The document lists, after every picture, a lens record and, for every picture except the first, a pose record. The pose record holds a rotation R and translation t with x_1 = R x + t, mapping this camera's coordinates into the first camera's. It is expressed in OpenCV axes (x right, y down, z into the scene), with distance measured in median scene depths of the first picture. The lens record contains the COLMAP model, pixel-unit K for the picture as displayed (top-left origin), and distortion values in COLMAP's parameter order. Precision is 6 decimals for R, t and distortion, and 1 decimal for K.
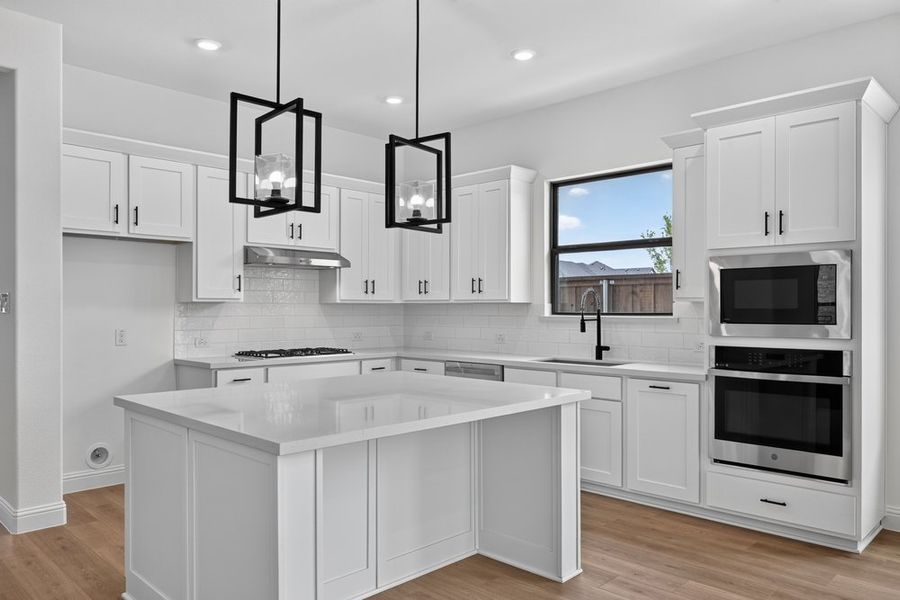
lens RADIAL K [[648.2, 0, 449.5], [0, 648.2, 308.7], [0, 0, 1]] dist [-0.001657, -0.001974]
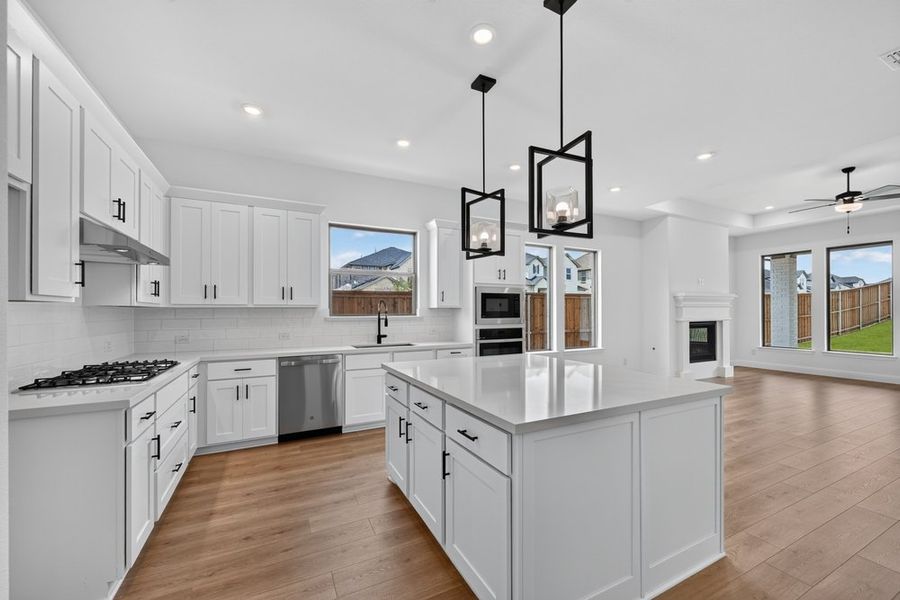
lens RADIAL K [[358.5, 0, 451.3], [0, 358.5, 309.8], [0, 0, 1]] dist [-0.000724, -0.000043]
pose [[0.320645, 0.003451, 0.947193, -0.706741], [0.004165, 0.999979, -0.005053, 0.000235], [-0.947190, 0.005565, 0.320624, 0.698546]]
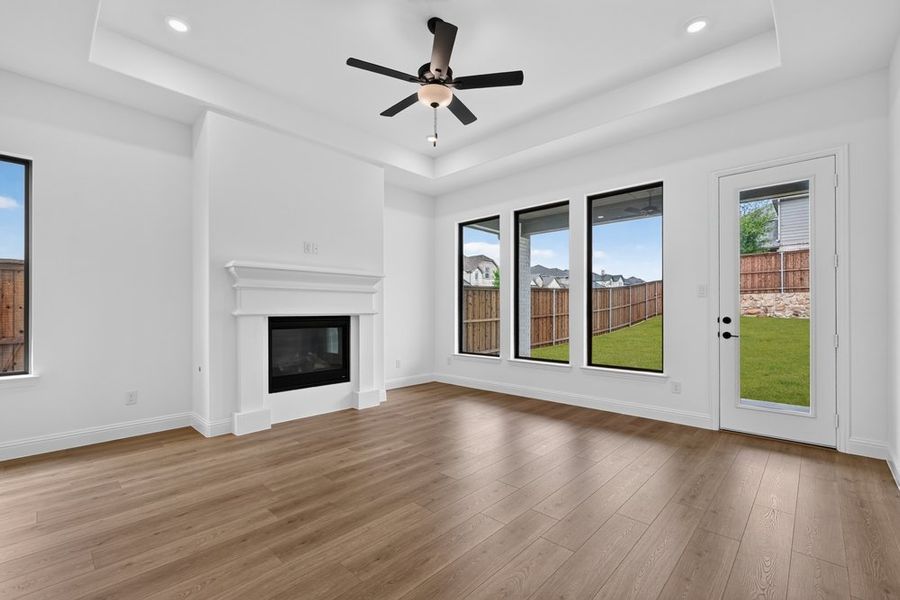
lens RADIAL K [[397.3, 0, 451.3], [0, 397.3, 307.1], [0, 0, 1]] dist [0.001957, 0.000704]
pose [[-0.031777, 0.010202, 0.999443, 0.212532], [0.001345, 0.999947, -0.010165, 0.038919], [-0.999494, 0.001021, -0.031789, -0.245726]]
